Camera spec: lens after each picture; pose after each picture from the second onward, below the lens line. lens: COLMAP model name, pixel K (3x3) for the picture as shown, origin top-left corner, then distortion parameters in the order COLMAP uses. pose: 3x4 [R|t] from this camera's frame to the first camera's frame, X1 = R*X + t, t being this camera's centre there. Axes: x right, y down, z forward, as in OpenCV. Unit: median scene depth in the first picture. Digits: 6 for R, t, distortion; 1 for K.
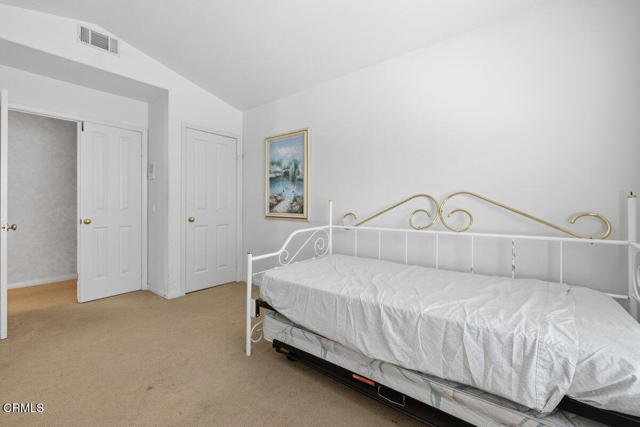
lens RADIAL K [[268.3, 0, 319.4], [0, 268.3, 207.0], [0, 0, 1]] dist [-0.003692, -0.000543]
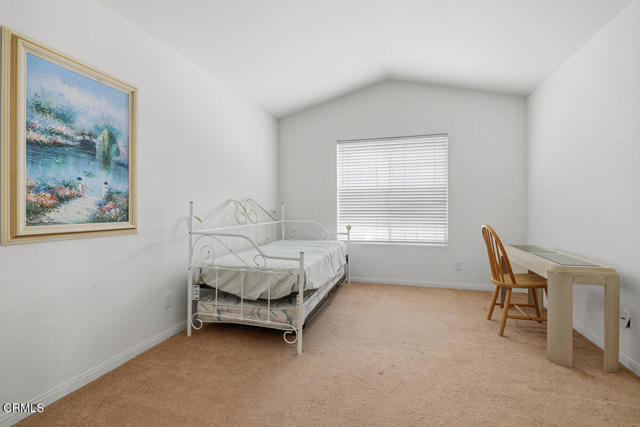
lens RADIAL K [[300.2, 0, 316.7], [0, 300.2, 205.1], [0, 0, 1]] dist [-0.003572, -0.000354]
pose [[-0.351717, -0.000020, 0.936106, -0.814094], [-0.002753, 0.999996, -0.001013, -0.011890], [-0.936102, -0.002933, -0.351715, 0.802970]]
